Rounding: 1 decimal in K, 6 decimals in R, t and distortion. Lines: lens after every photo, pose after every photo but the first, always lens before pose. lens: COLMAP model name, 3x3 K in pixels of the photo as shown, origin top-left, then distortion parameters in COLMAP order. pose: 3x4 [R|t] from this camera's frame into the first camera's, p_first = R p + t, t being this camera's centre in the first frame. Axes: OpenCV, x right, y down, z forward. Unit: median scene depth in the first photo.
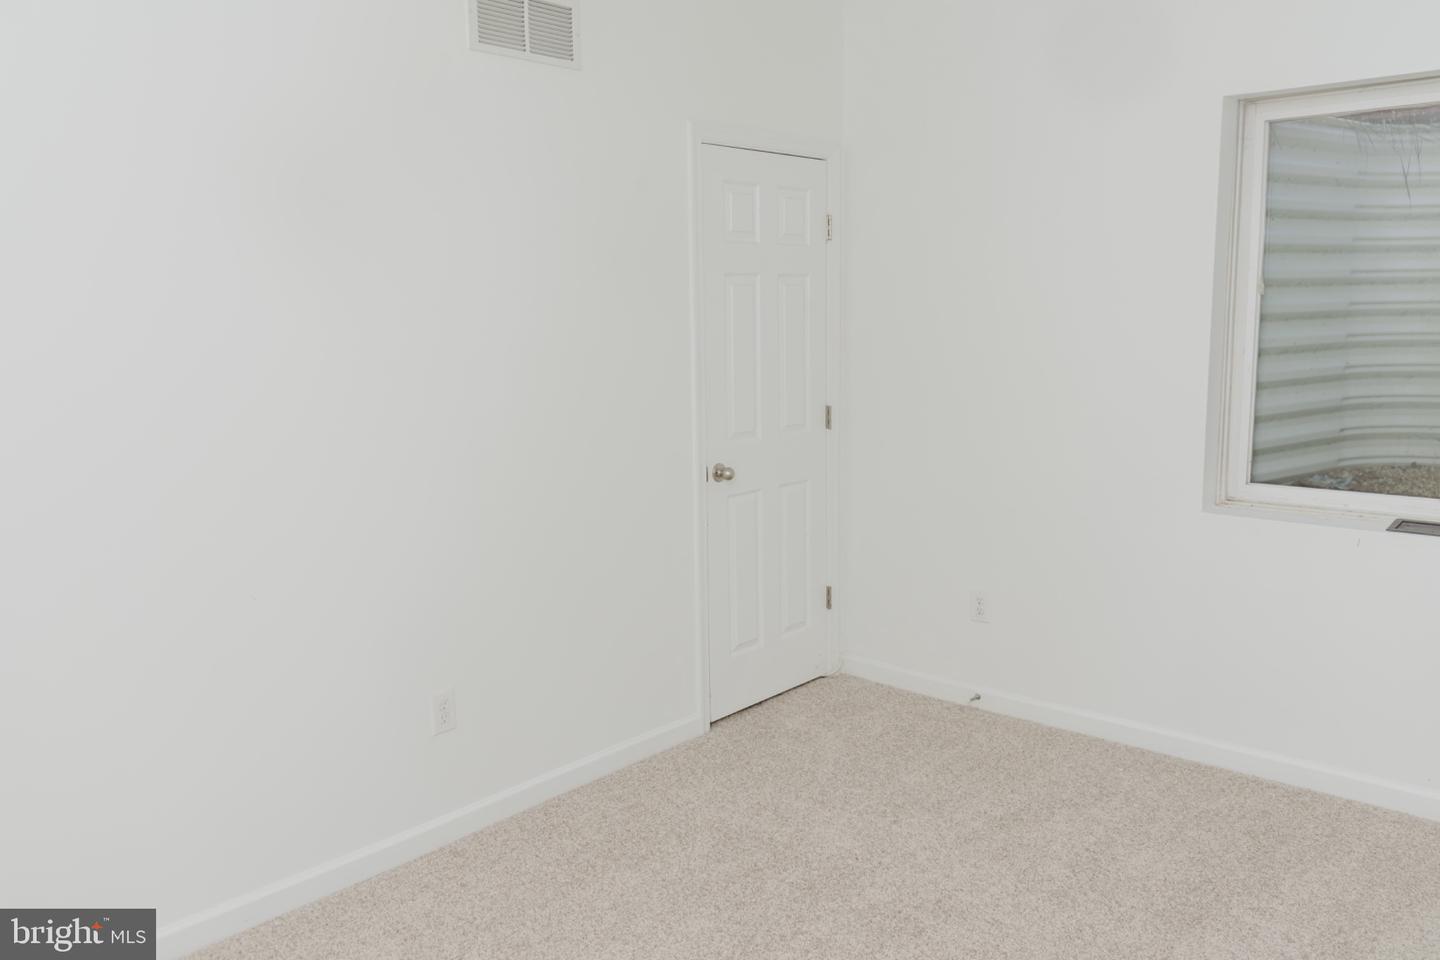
lens RADIAL K [[1134.0, 0, 720.0], [0, 1134.0, 480.0], [0, 0, 1]] dist [0.010319, 0.002038]
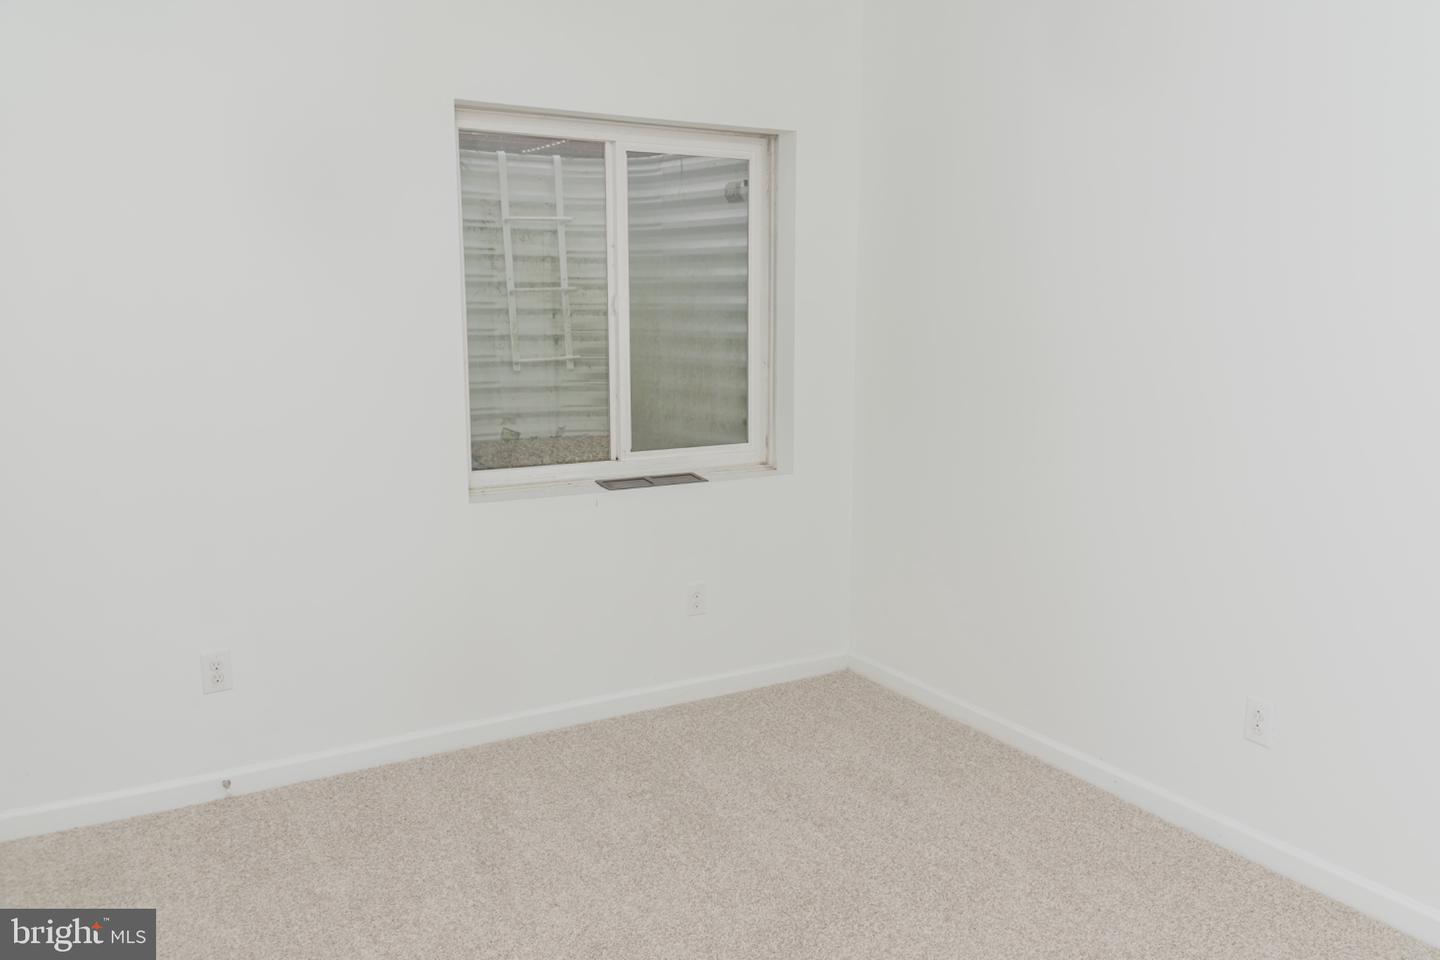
lens RADIAL K [[1134.0, 0, 720.0], [0, 1134.0, 480.0], [0, 0, 1]] dist [0.010319, 0.002038]
pose [[0.296121, -0.134807, 0.945590, -0.464892], [0.136988, 0.985750, 0.097633, -0.060683], [-0.945276, 0.100623, 0.310368, 0.453205]]
